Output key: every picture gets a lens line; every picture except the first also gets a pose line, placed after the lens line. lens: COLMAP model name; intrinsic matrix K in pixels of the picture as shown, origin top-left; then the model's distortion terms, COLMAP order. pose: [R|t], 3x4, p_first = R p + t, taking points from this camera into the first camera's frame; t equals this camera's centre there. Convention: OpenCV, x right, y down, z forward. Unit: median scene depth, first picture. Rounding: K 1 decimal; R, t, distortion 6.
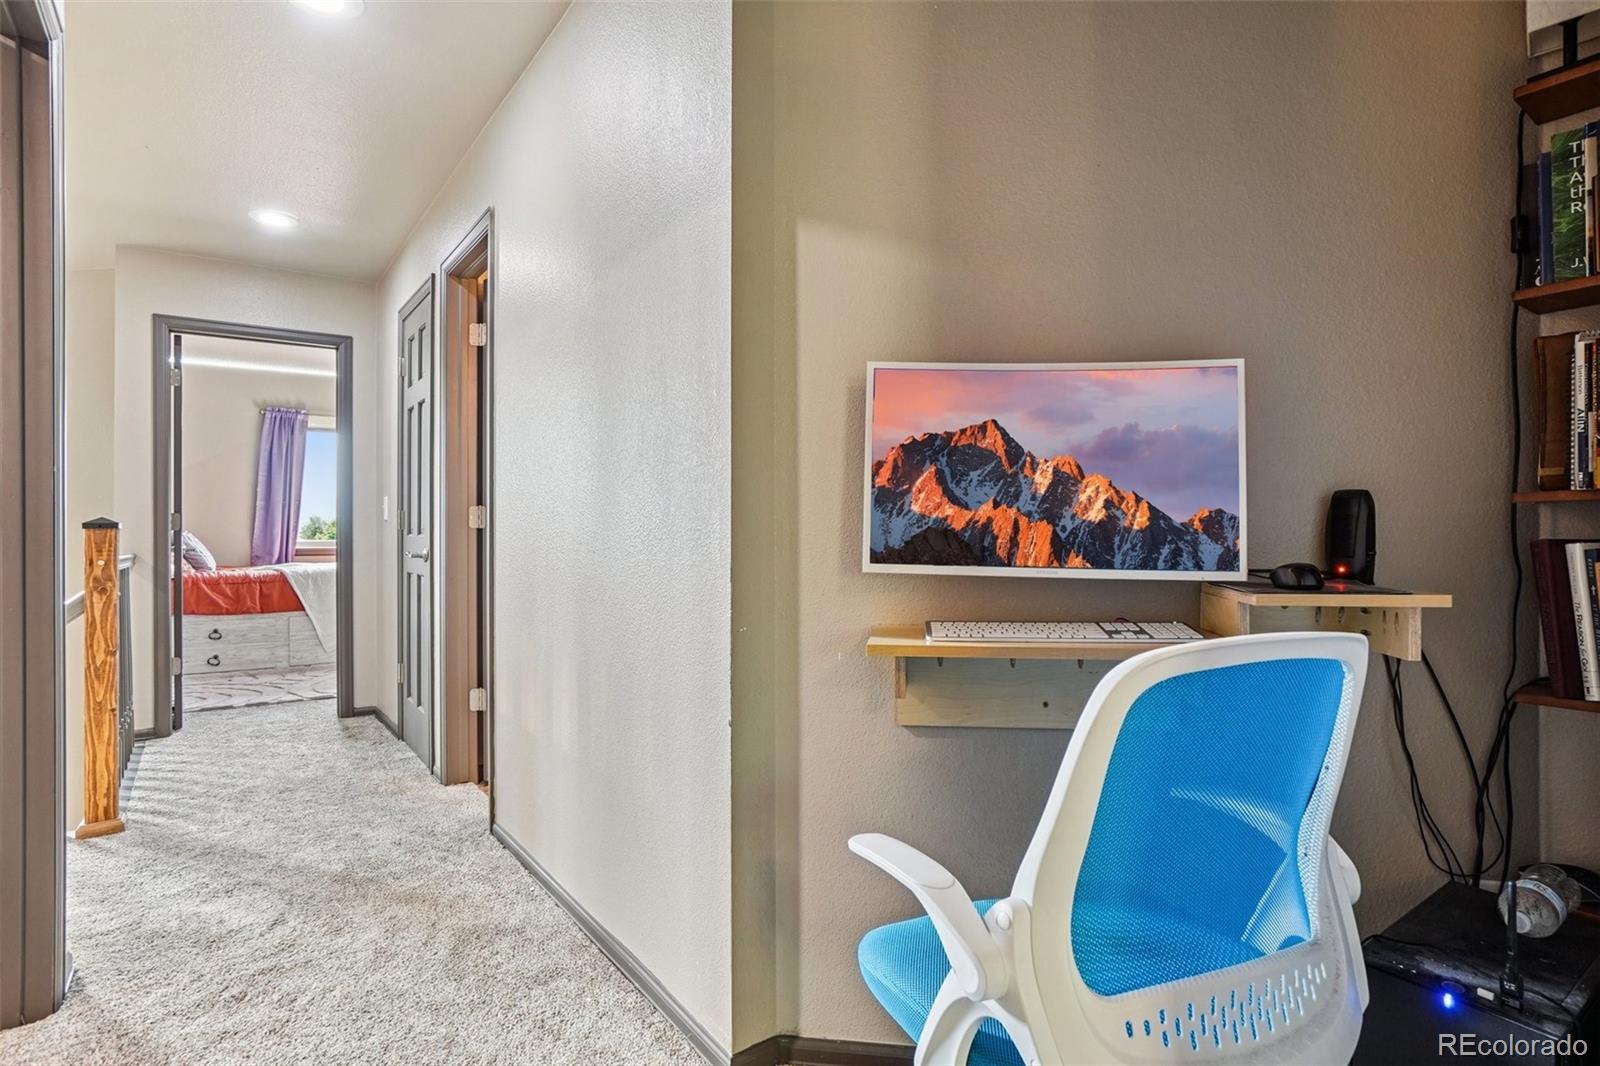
lens RADIAL K [[847.6, 0, 799.9], [0, 847.6, 535.6], [0, 0, 1]] dist [-0.022634, 0.000104]
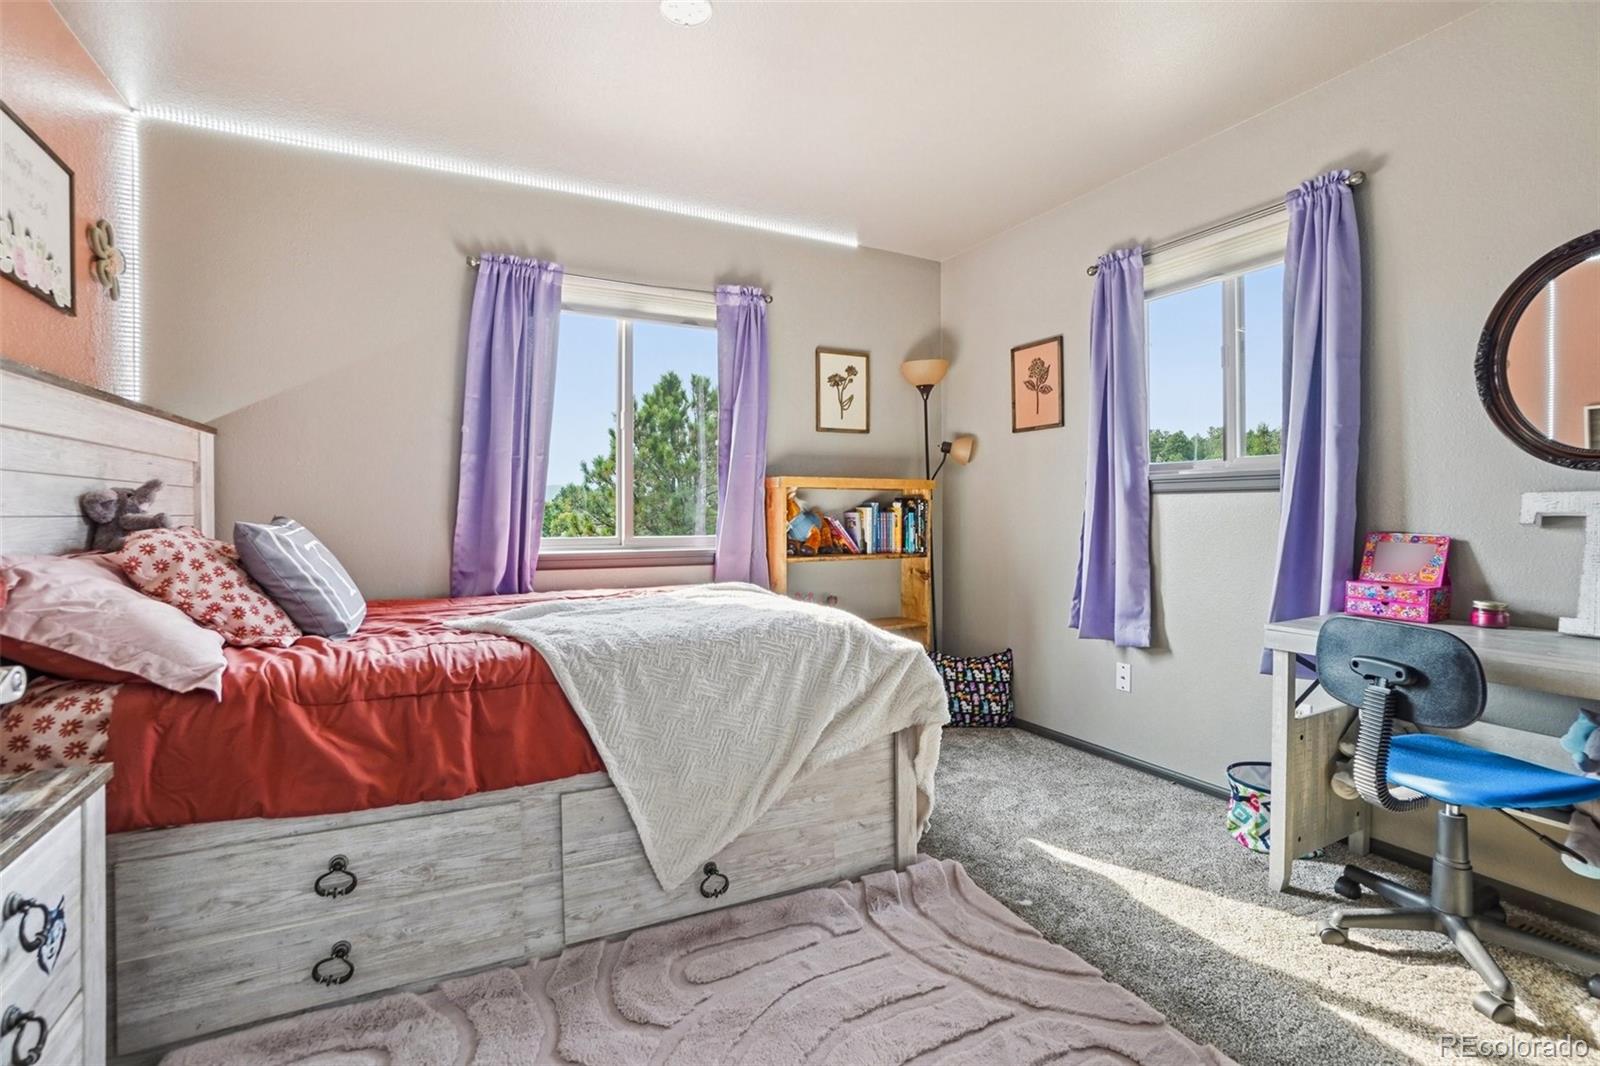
lens RADIAL K [[742.6, 0, 804.1], [0, 742.6, 524.3], [0, 0, 1]] dist [-0.032387, 0.008026]
pose [[0.990251, -0.000051, -0.139295, -0.483670], [0.001844, 0.999917, 0.012741, -0.009023], [0.139282, -0.012873, 0.990169, 0.747068]]
